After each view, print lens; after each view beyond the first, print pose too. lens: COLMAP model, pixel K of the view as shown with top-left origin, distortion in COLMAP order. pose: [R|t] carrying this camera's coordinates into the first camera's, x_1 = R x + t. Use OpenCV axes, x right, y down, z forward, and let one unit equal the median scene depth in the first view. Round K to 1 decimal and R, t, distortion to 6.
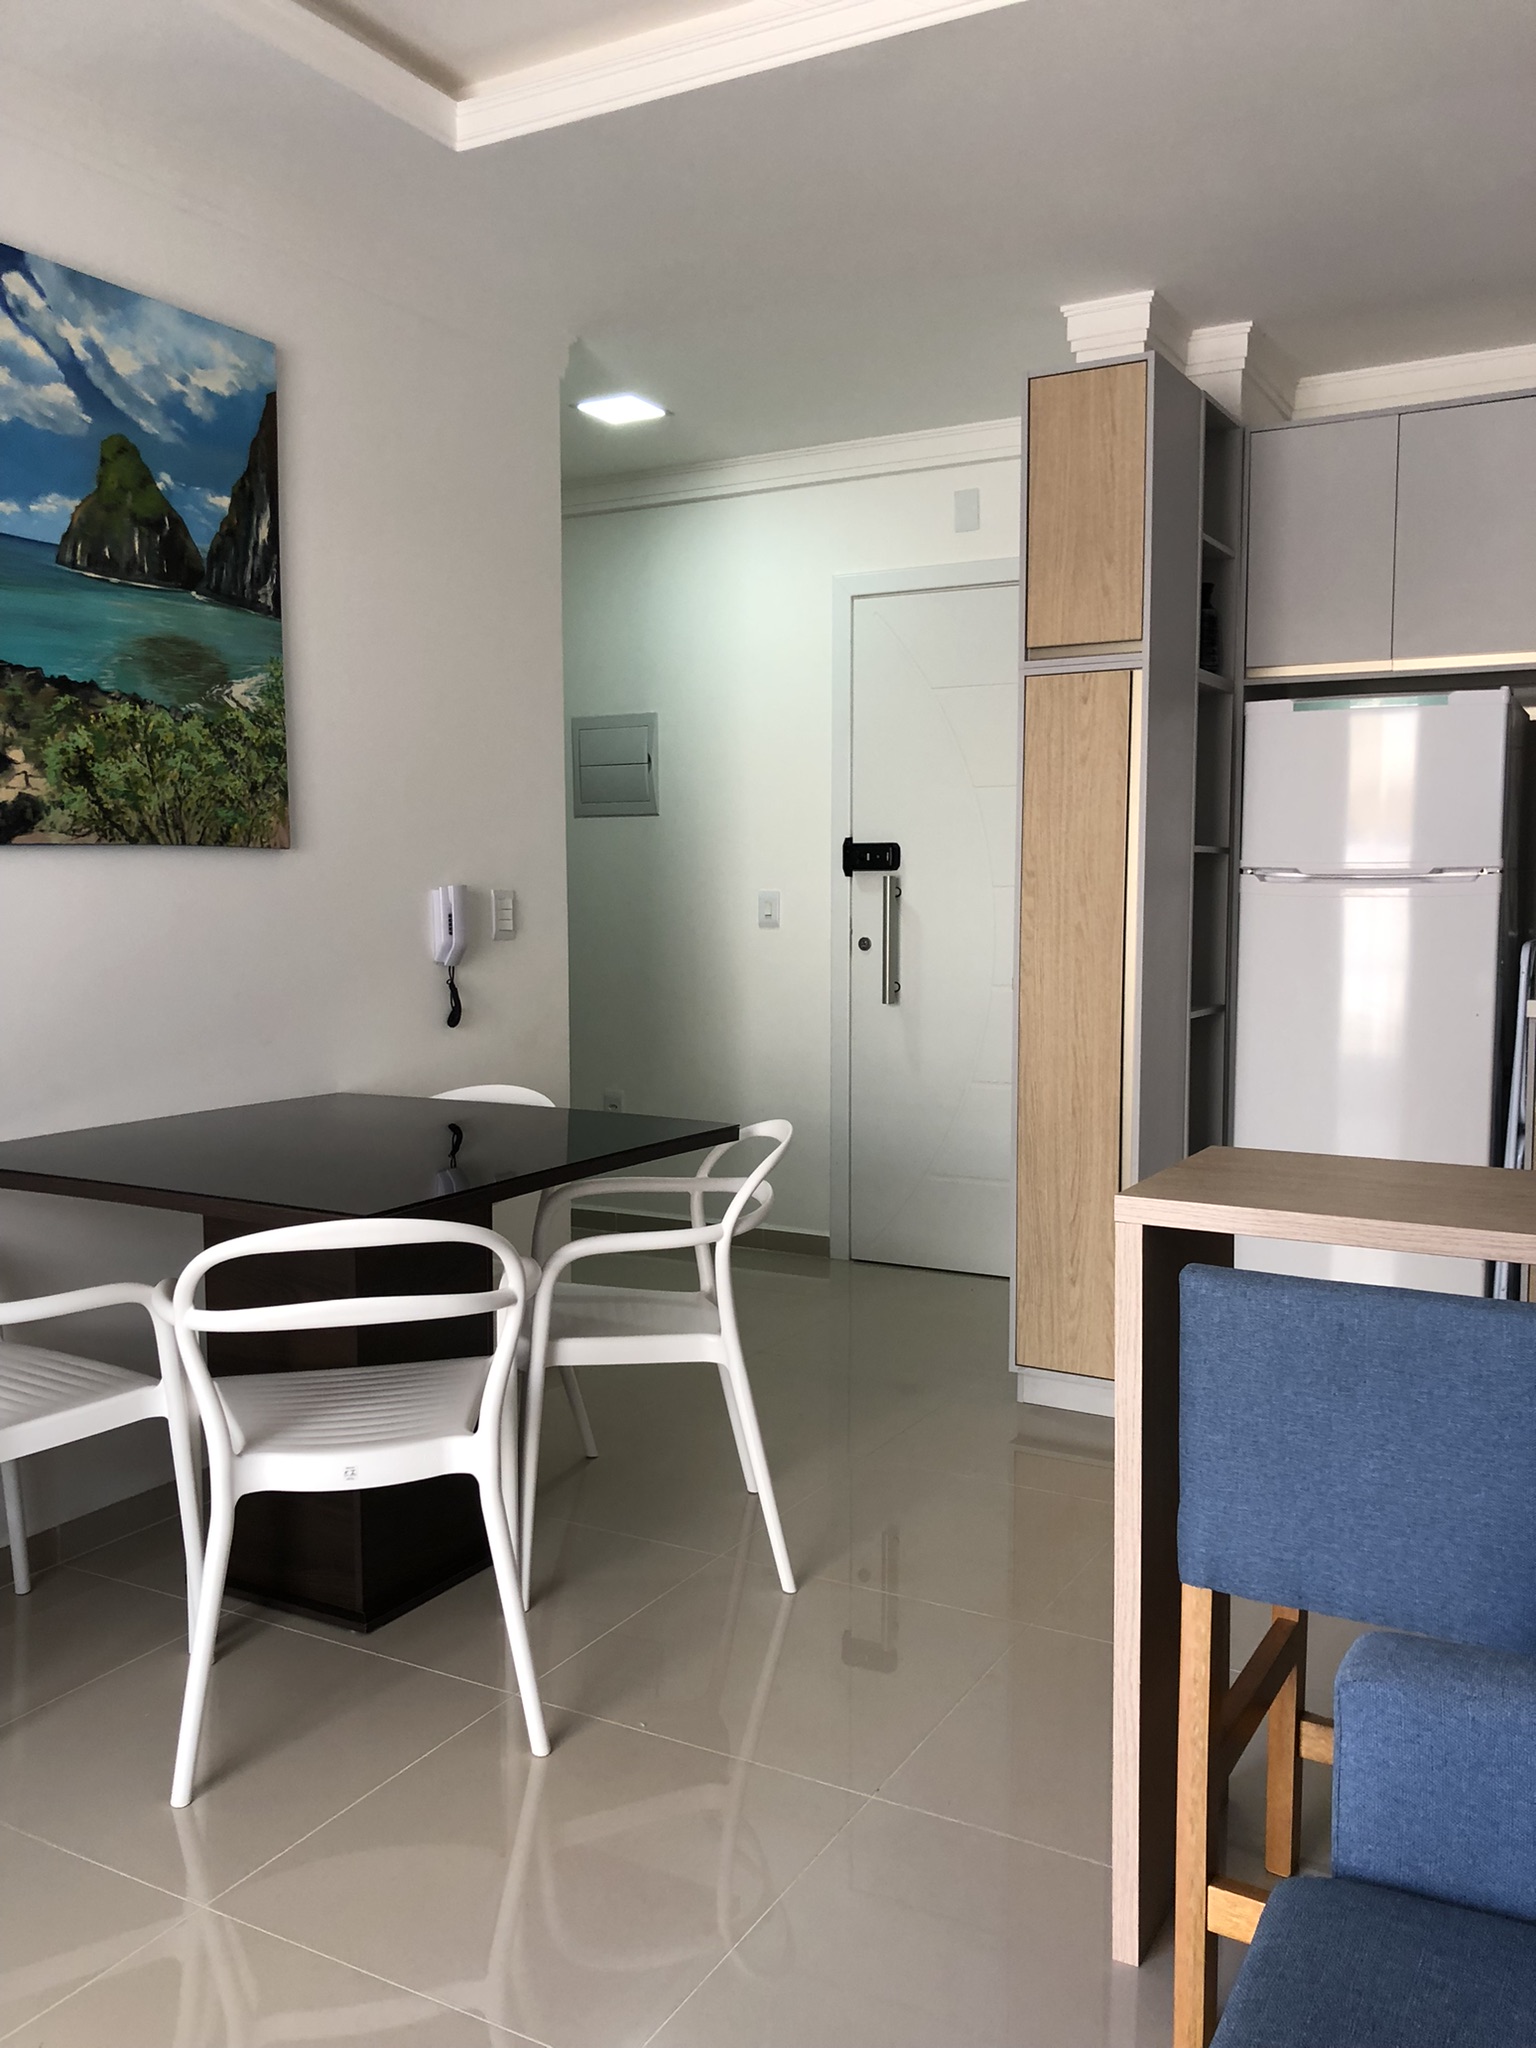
lens RADIAL K [[1675.4, 0, 762.1], [0, 1675.4, 1031.2], [0, 0, 1]] dist [0.001485, 0.005948]
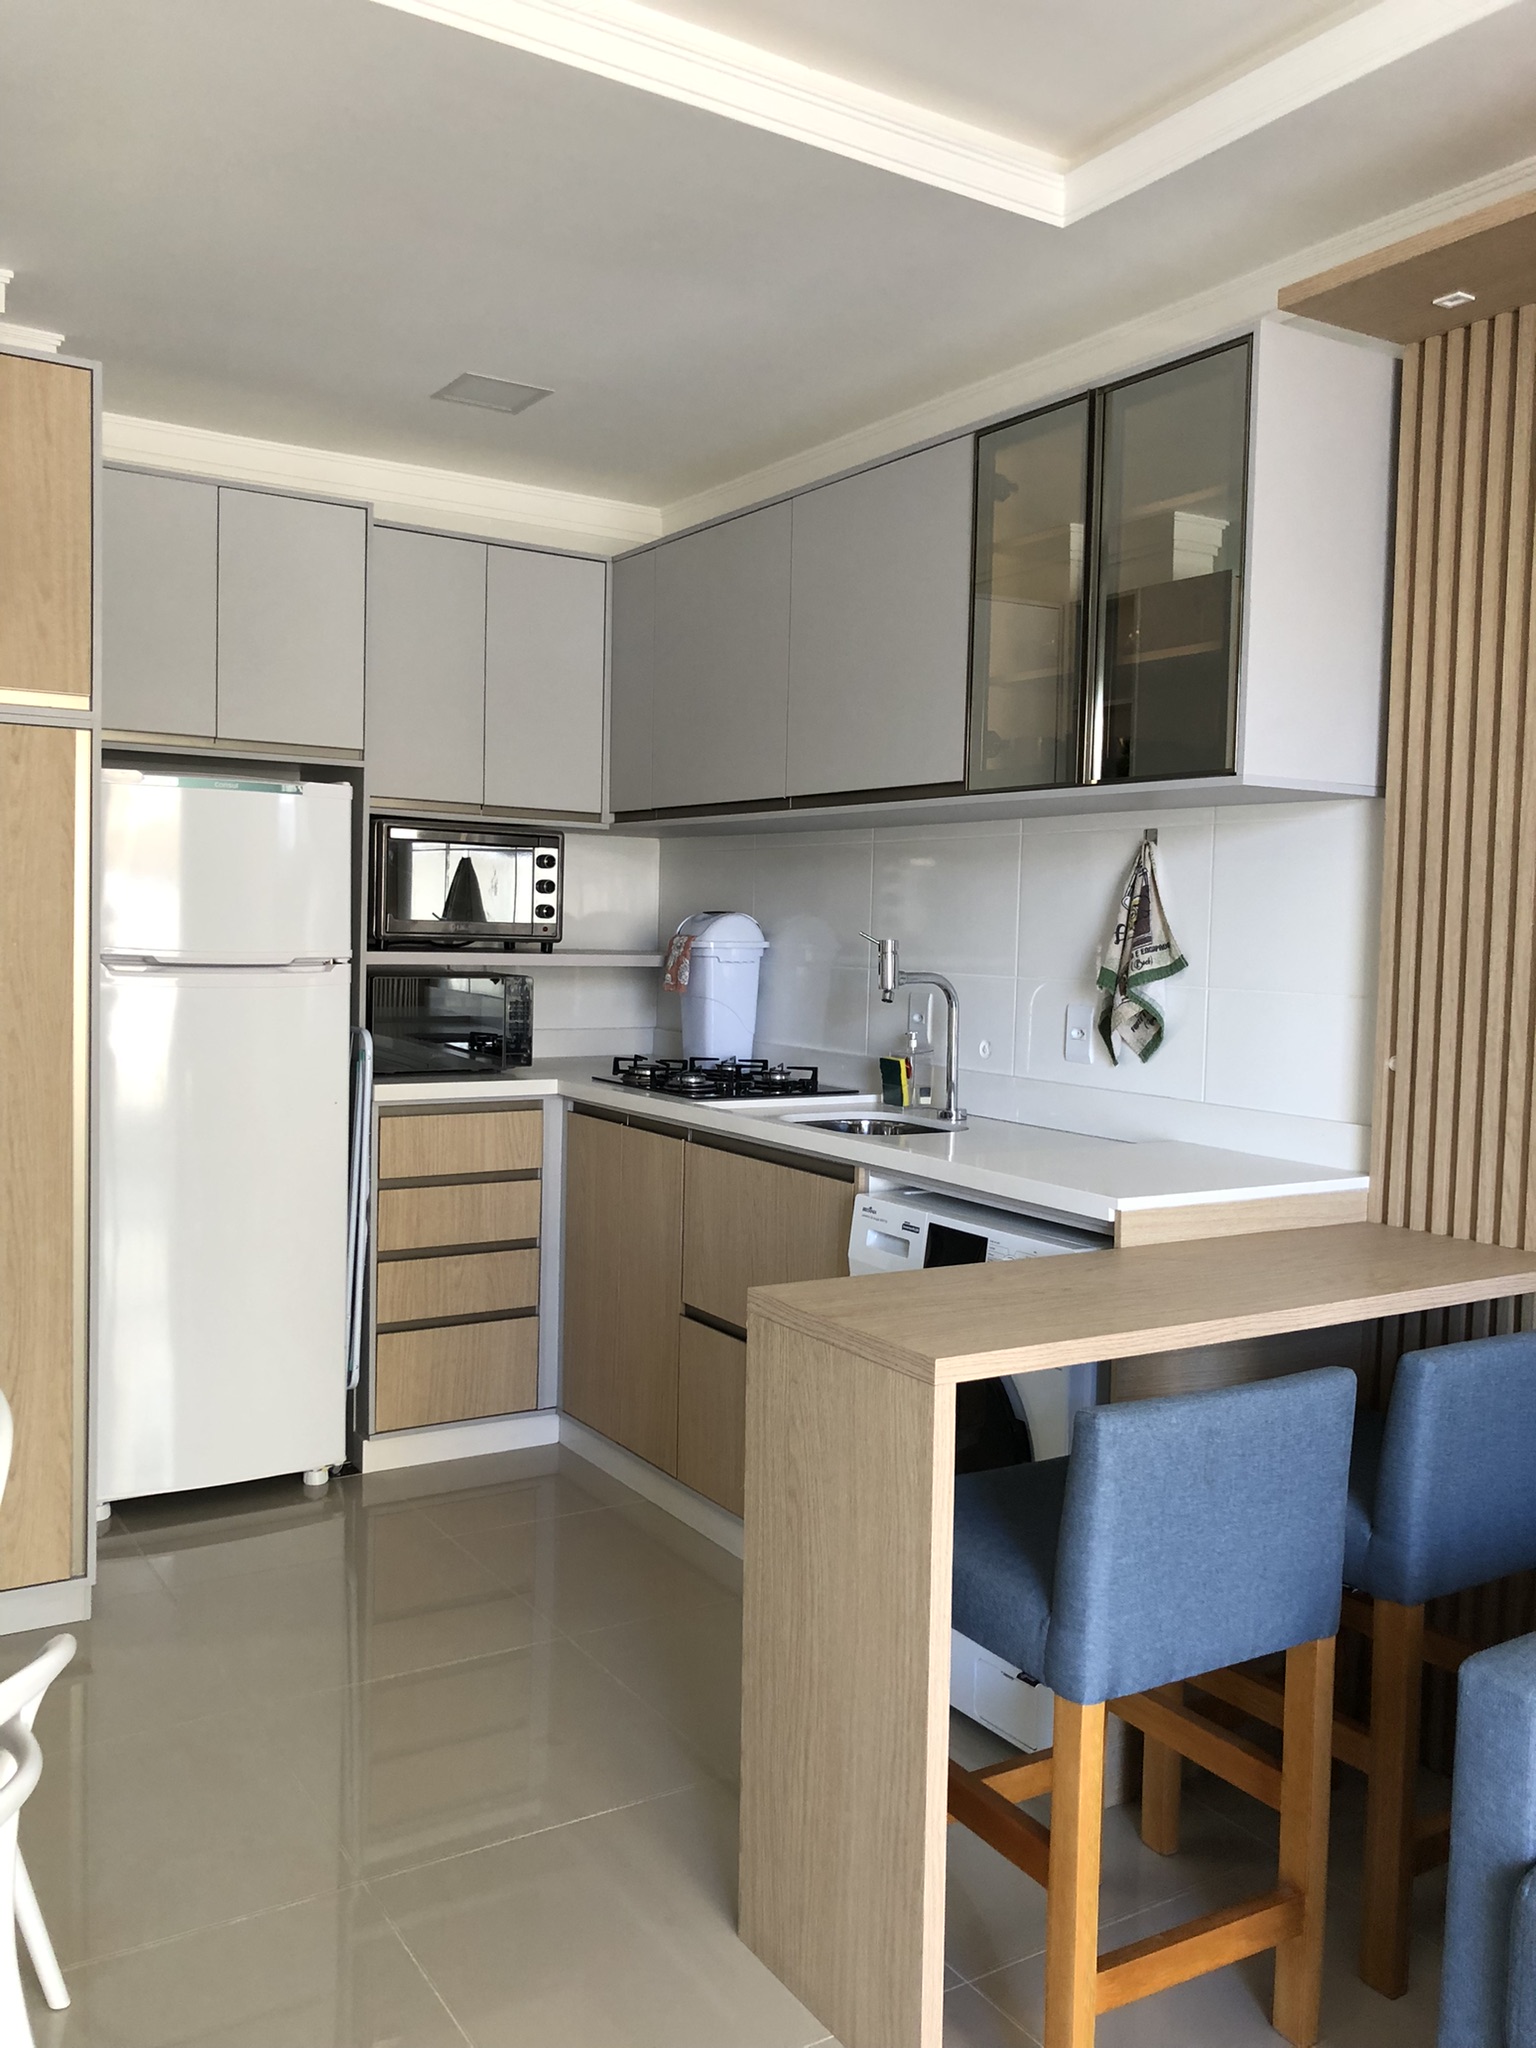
lens RADIAL K [[1697.5, 0, 767.2], [0, 1697.5, 1000.2], [0, 0, 1]] dist [0.008780, 0.000448]
pose [[0.477777, -0.026999, 0.878066, -0.446095], [0.051955, 0.998646, 0.002436, -0.077473], [-0.876943, 0.044456, 0.478533, 0.354301]]
